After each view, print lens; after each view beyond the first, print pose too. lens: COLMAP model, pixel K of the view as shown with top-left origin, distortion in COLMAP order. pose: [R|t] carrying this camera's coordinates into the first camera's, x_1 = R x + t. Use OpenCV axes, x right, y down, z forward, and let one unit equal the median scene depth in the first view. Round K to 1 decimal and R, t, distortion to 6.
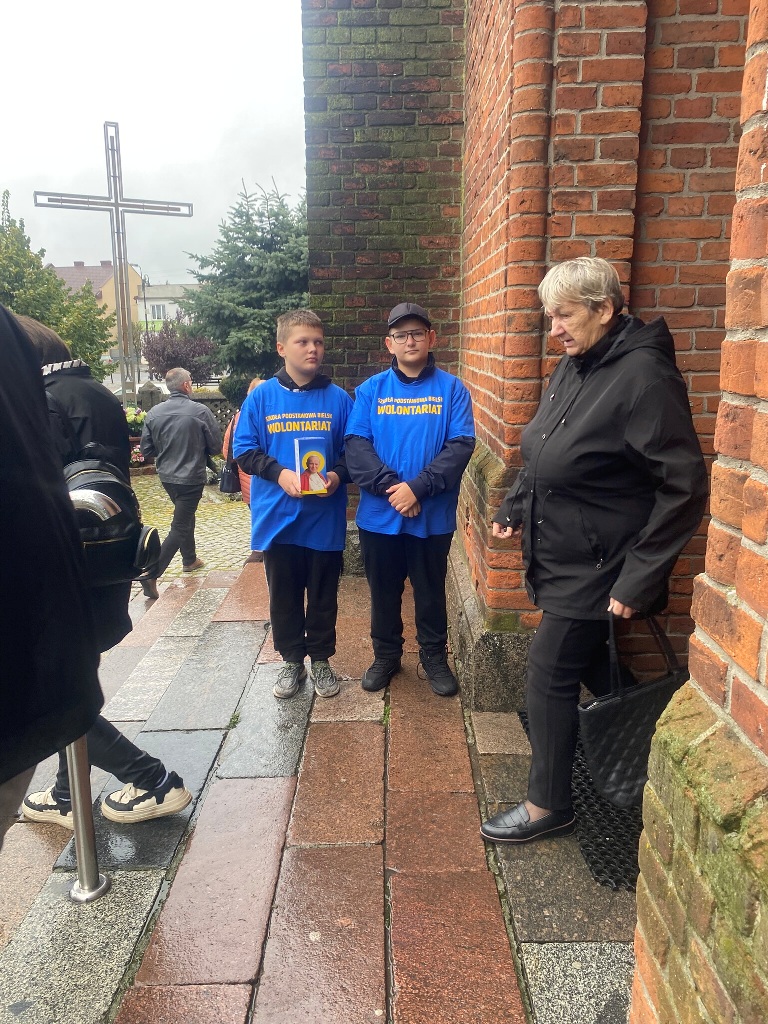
lens RADIAL K [[775.4, 0, 378.2], [0, 775.4, 510.3], [0, 0, 1]] dist [-0.007322, 0.002669]
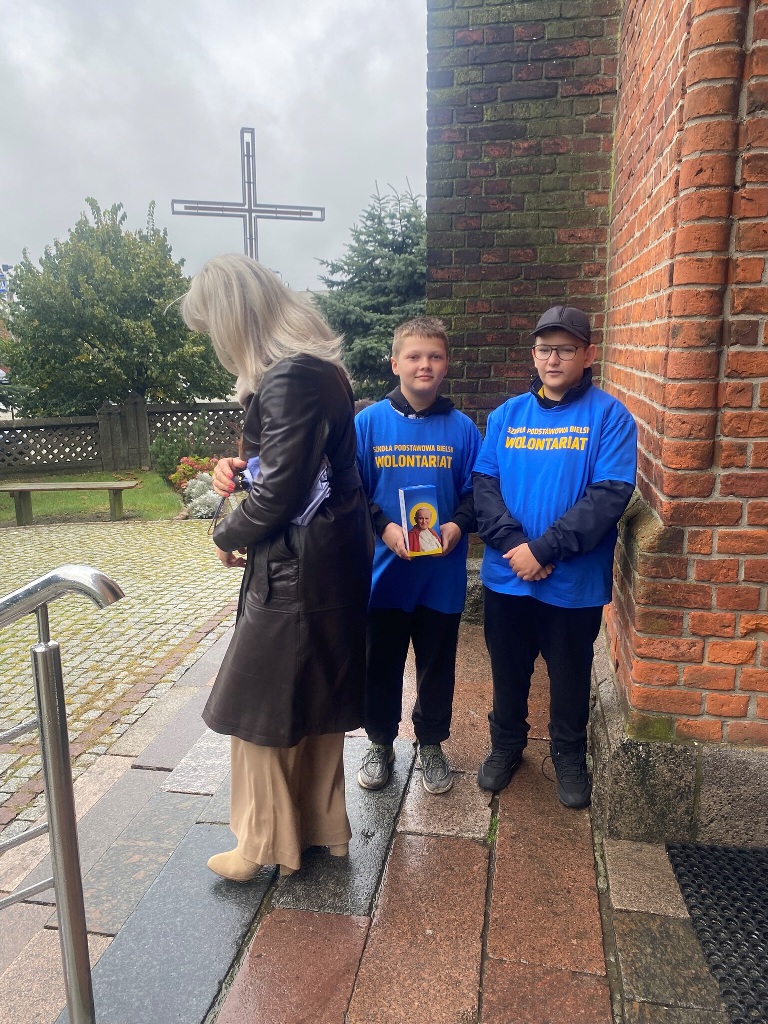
lens RADIAL K [[775.4, 0, 385.1], [0, 775.4, 507.4], [0, 0, 1]] dist [-0.007322, 0.002669]
pose [[0.986712, 0.033533, -0.158984, 0.016809], [-0.034959, 0.999370, -0.006182, -0.056909], [0.158676, 0.011658, 0.987262, 0.205067]]
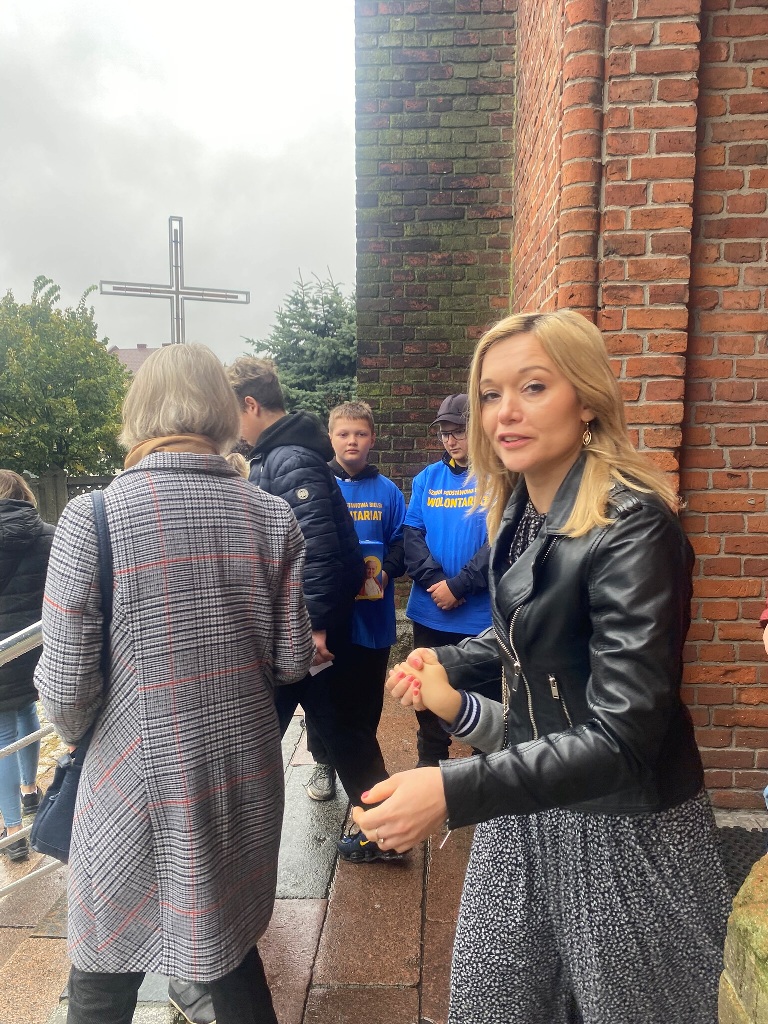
lens RADIAL K [[775.4, 0, 388.2], [0, 775.4, 508.8], [0, 0, 1]] dist [-0.007322, 0.002669]
pose [[0.998602, 0.012980, -0.051232, 0.007015], [-0.018111, 0.994723, -0.100990, -0.023364], [0.049651, 0.101777, 0.993567, 0.035075]]
